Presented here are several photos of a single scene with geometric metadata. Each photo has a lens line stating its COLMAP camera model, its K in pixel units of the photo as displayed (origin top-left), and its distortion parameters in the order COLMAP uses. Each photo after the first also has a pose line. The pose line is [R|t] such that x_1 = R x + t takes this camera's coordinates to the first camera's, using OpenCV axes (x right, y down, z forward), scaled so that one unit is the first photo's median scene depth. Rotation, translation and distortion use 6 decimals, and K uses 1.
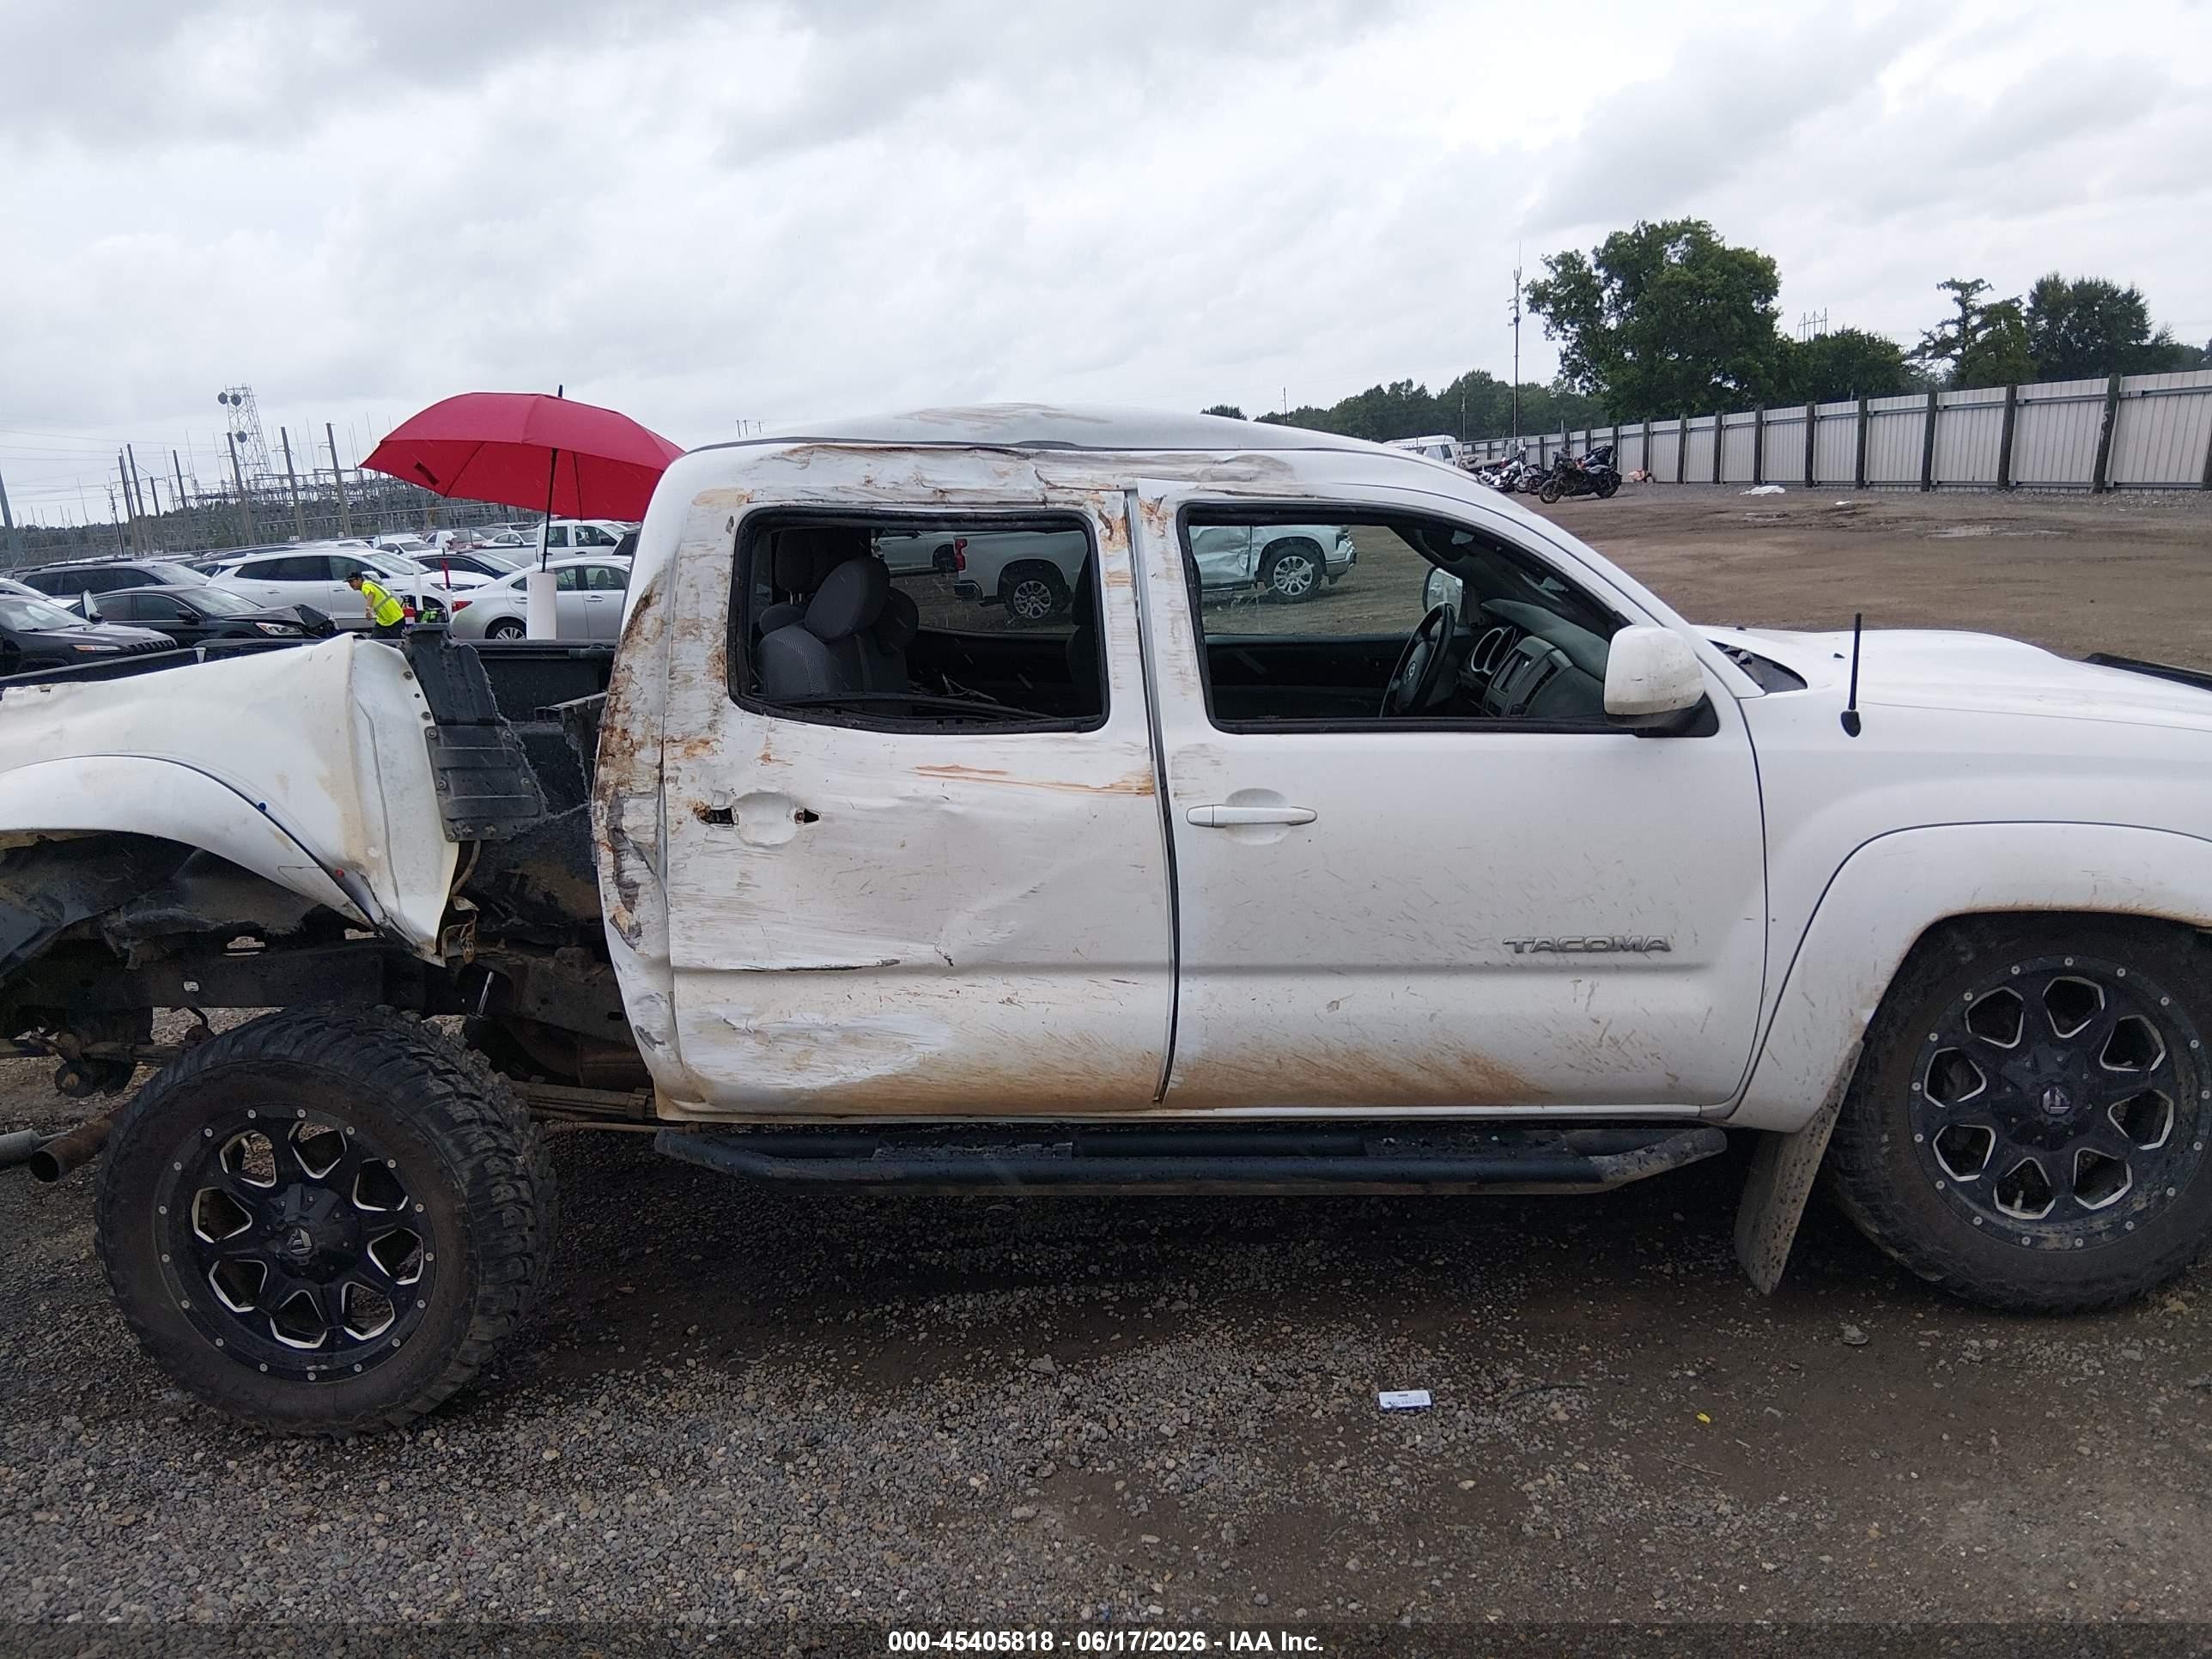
lens RADIAL K [[1760.1, 0, 1109.0], [0, 1760.1, 857.5], [0, 0, 1]] dist [0.162552, -0.321651]
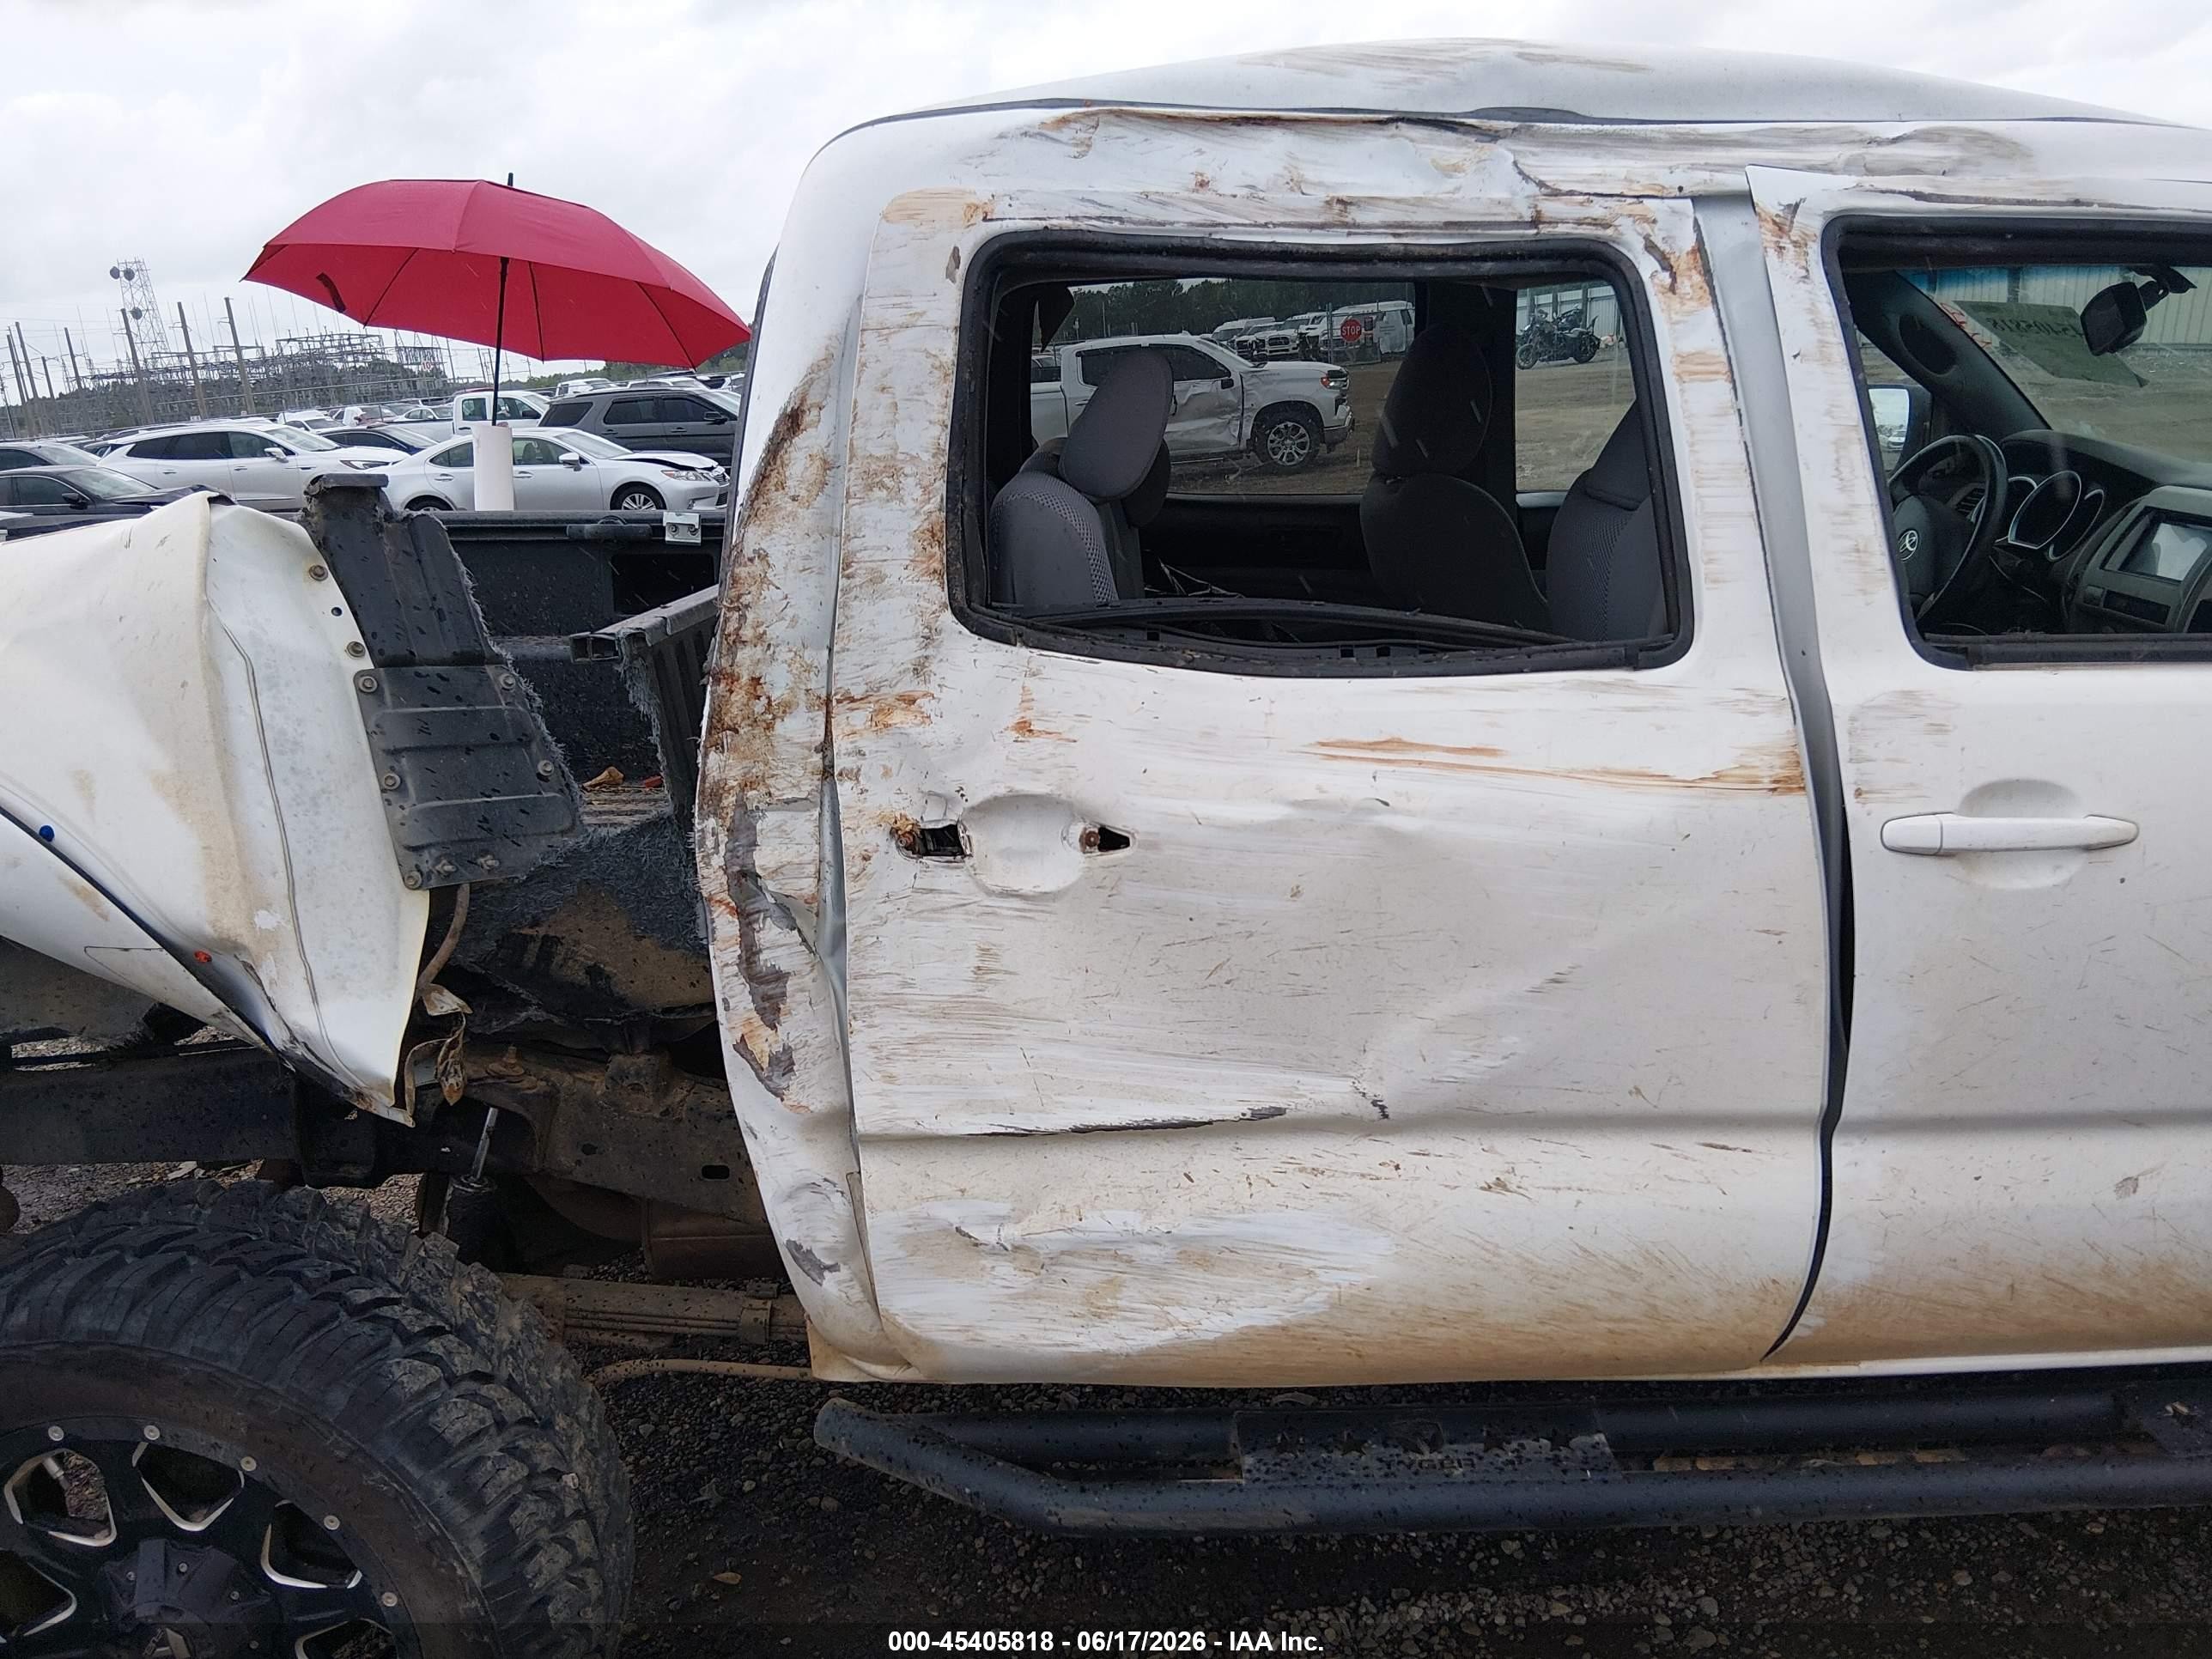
lens RADIAL K [[1759.1, 0, 1139.0], [0, 1759.1, 859.8], [0, 0, 1]] dist [0.126022, -0.230241]
pose [[0.998557, -0.018451, 0.050425, -0.186968], [0.014954, 0.997513, 0.068878, -0.052792], [-0.051570, -0.068025, 0.996350, 0.480540]]
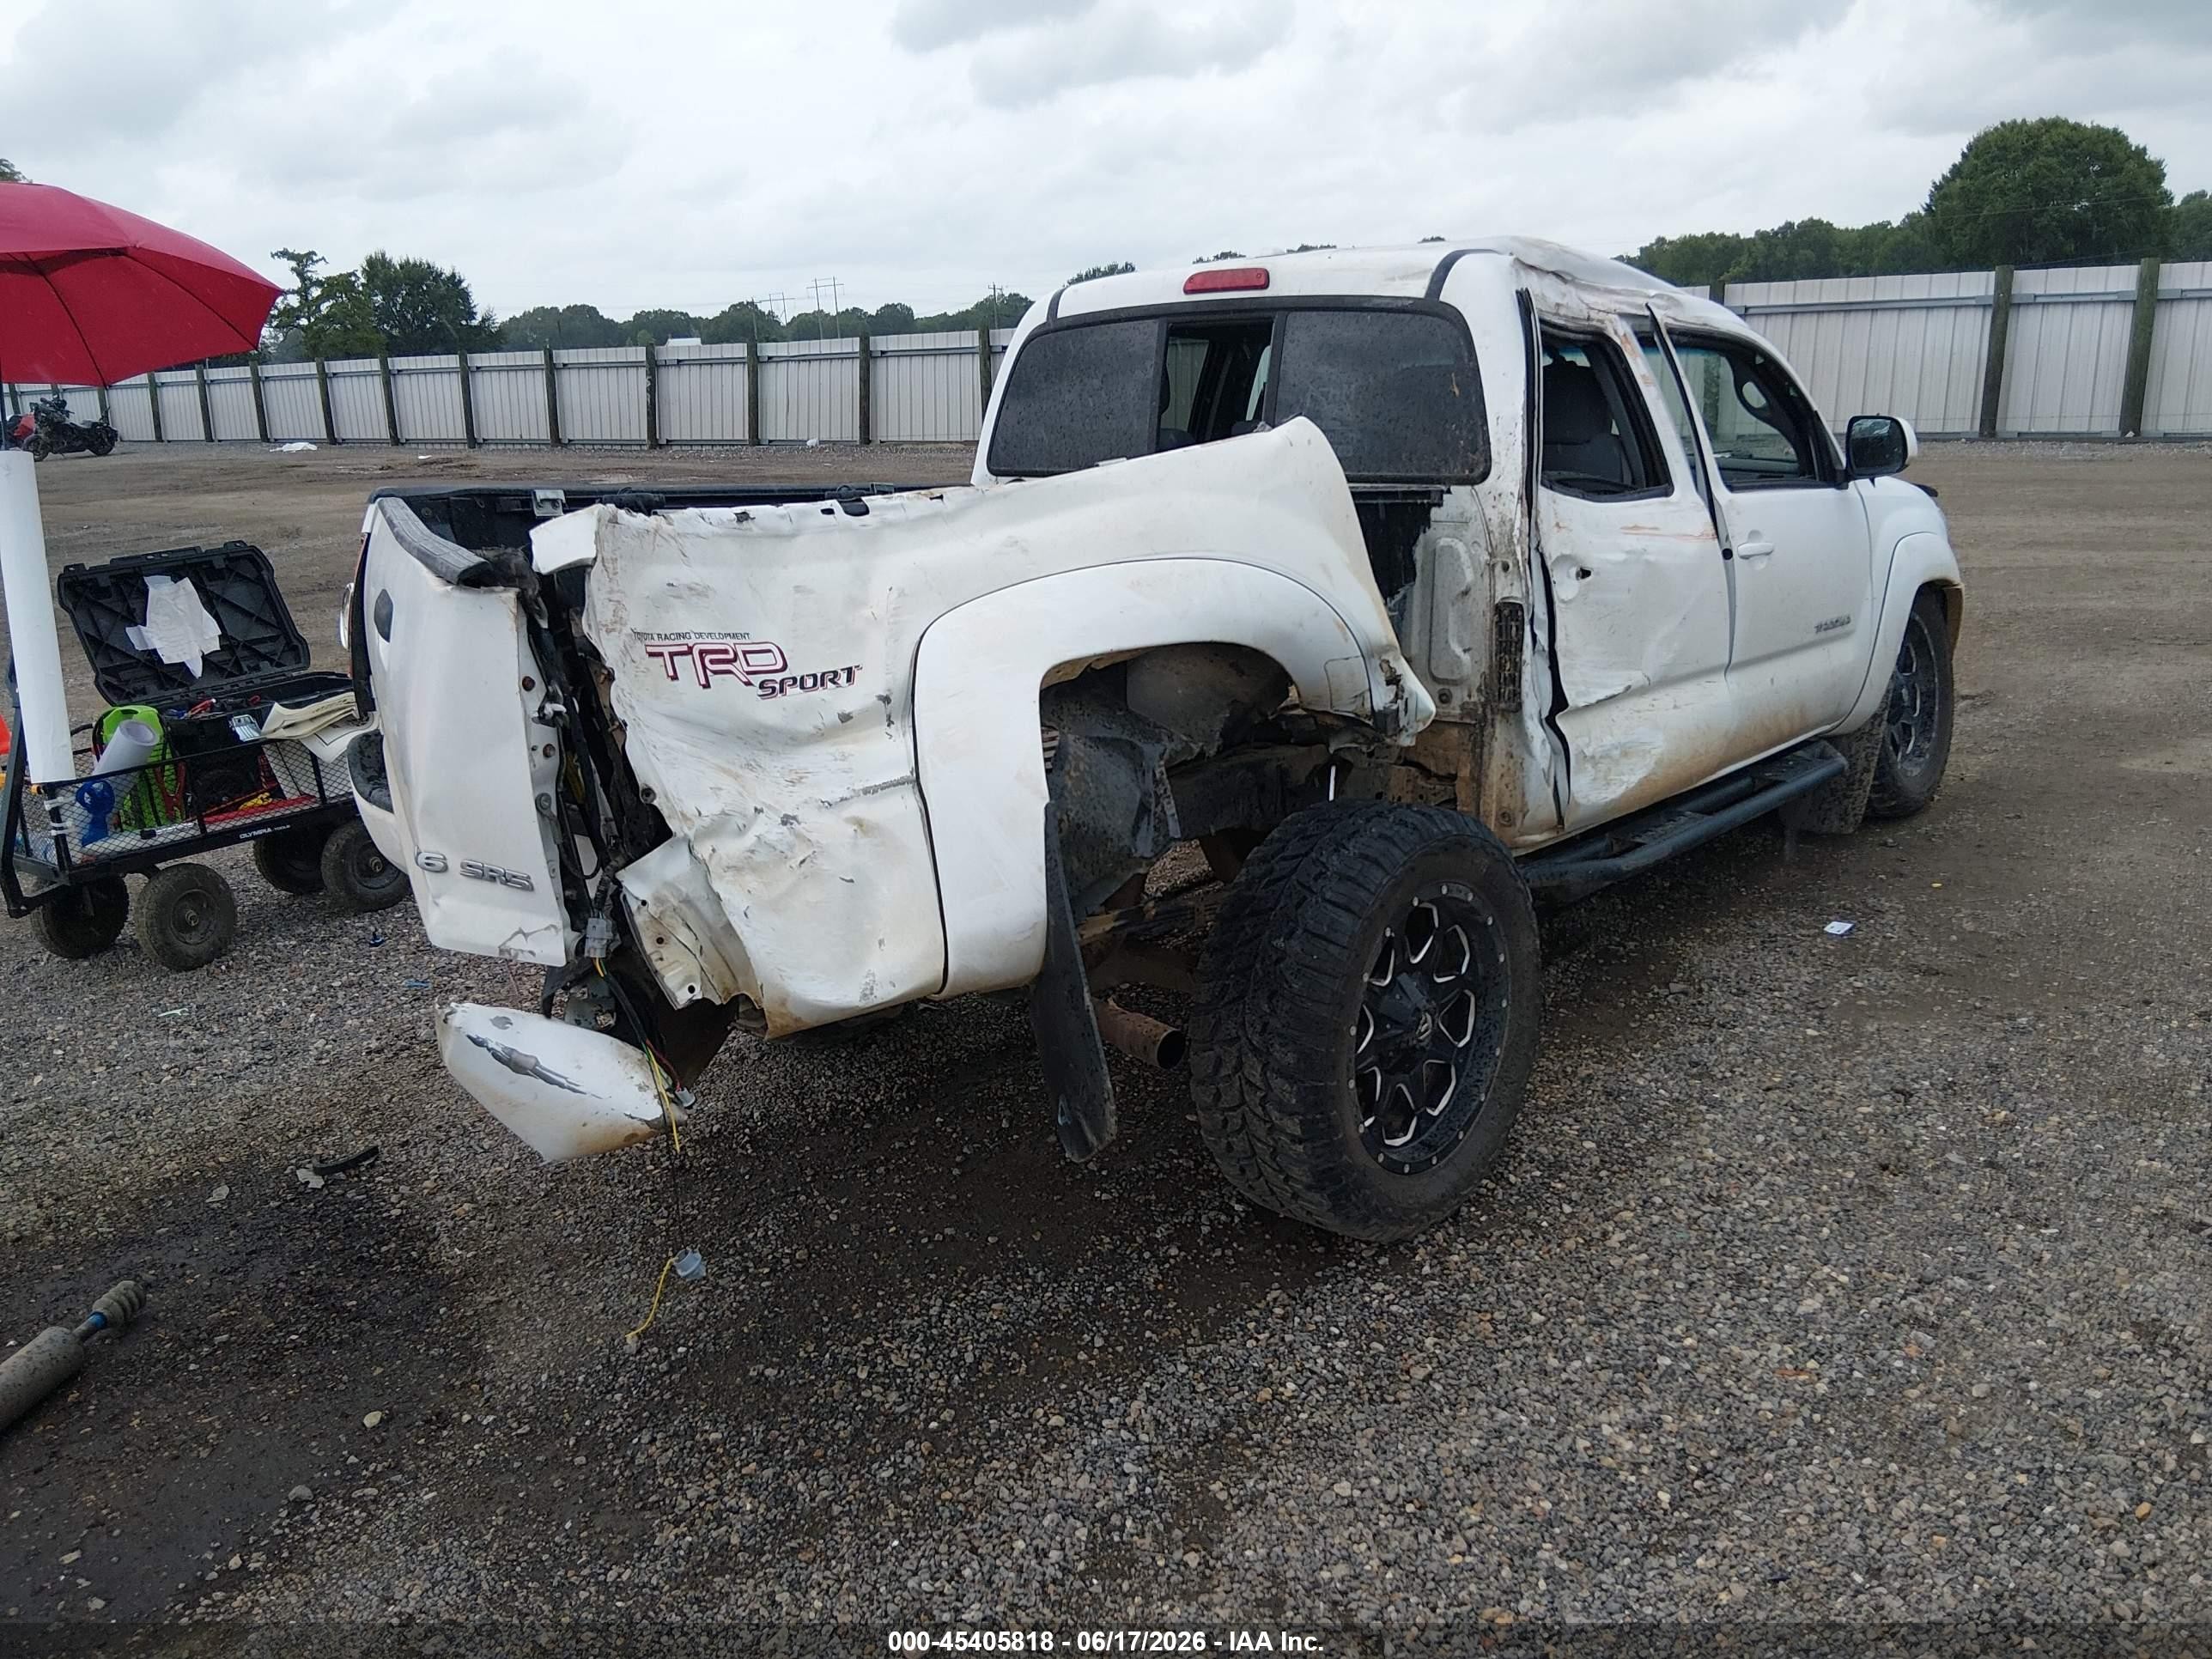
lens RADIAL K [[1759.1, 0, 1139.0], [0, 1759.1, 859.8], [0, 0, 1]] dist [0.126022, -0.230241]
pose [[0.575555, -0.173602, 0.799124, -1.328195], [0.166689, 0.981596, 0.093188, 0.004887], [-0.800594, 0.079570, 0.593900, 0.545192]]
